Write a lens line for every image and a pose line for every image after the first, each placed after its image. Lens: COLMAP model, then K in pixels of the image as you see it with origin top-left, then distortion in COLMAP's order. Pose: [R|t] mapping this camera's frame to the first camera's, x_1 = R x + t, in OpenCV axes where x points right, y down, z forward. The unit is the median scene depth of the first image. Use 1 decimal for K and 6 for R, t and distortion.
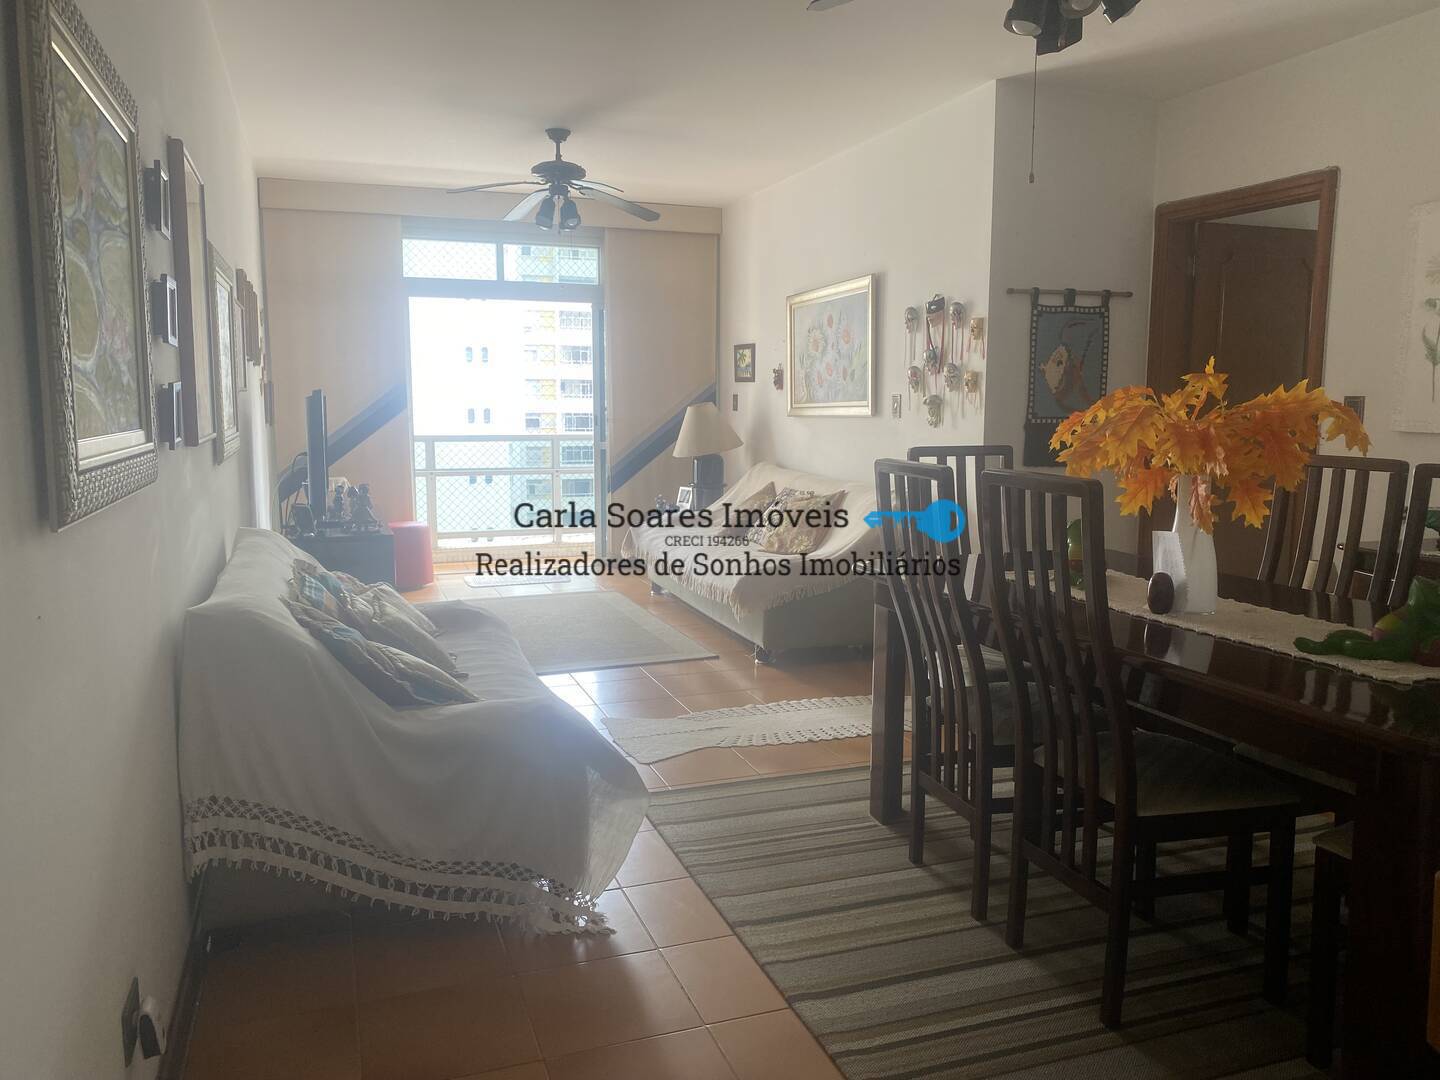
lens RADIAL K [[1101.4, 0, 731.4], [0, 1101.4, 537.3], [0, 0, 1]] dist [0.103368, -0.211403]
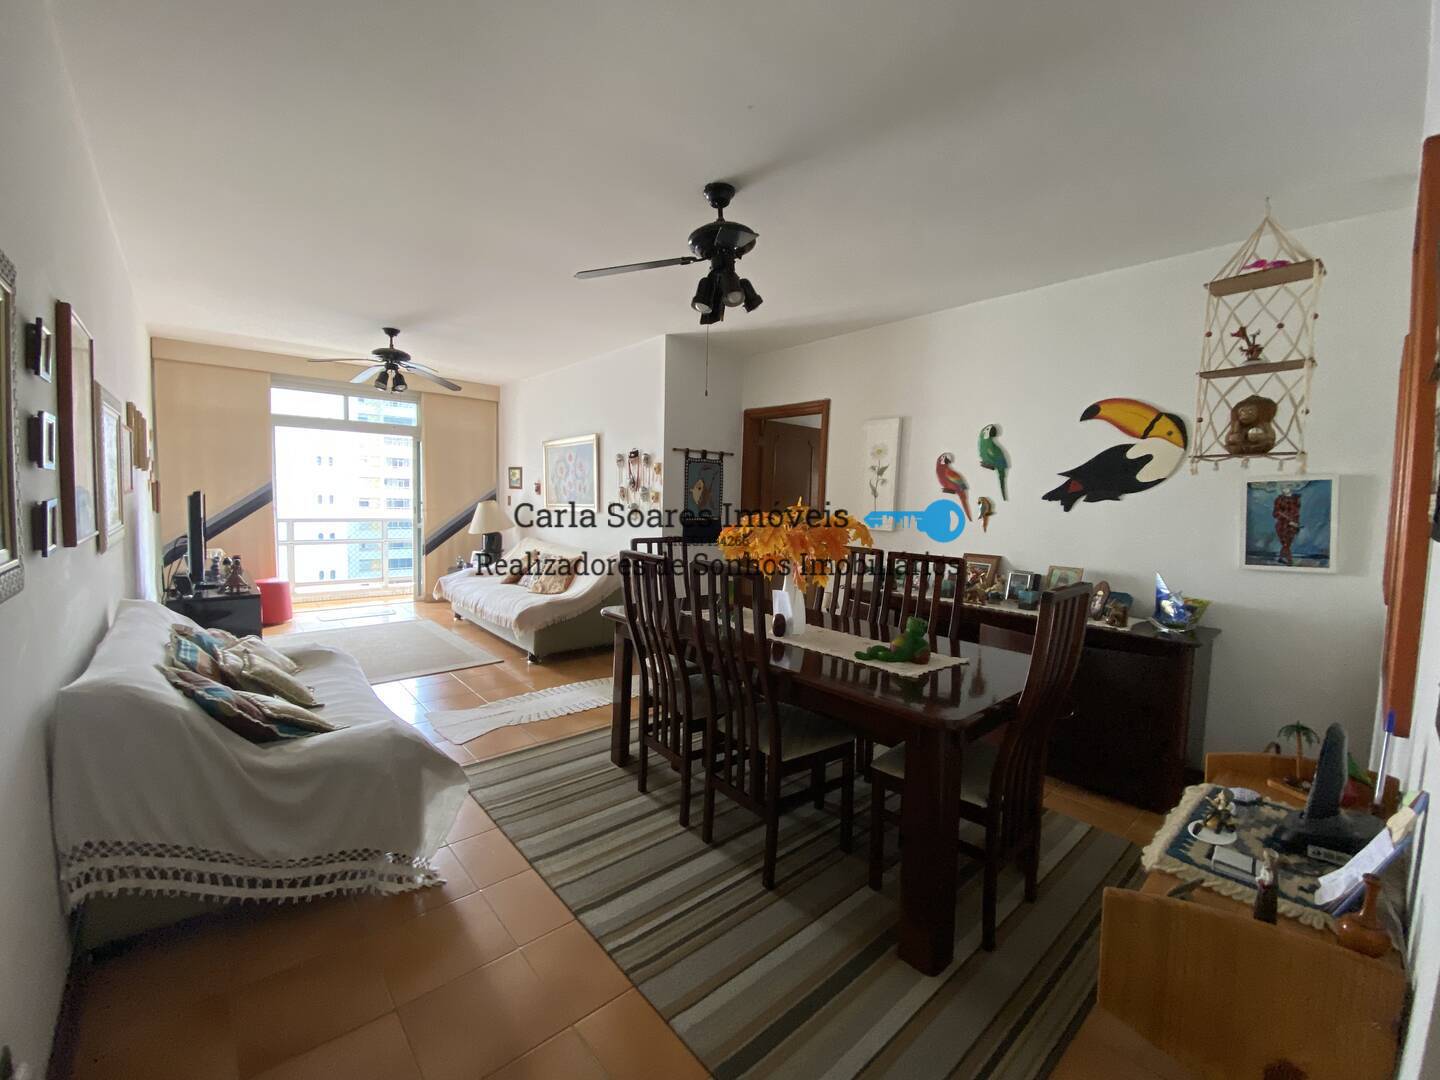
lens RADIAL K [[580.7, 0, 720.2], [0, 580.7, 540.5], [0, 0, 1]] dist [0.020039, -0.019737]
pose [[0.931273, -0.001493, 0.364318, -0.043755], [0.017193, 0.999058, -0.039854, -0.047118], [-0.363915, 0.043379, 0.930421, 0.133963]]
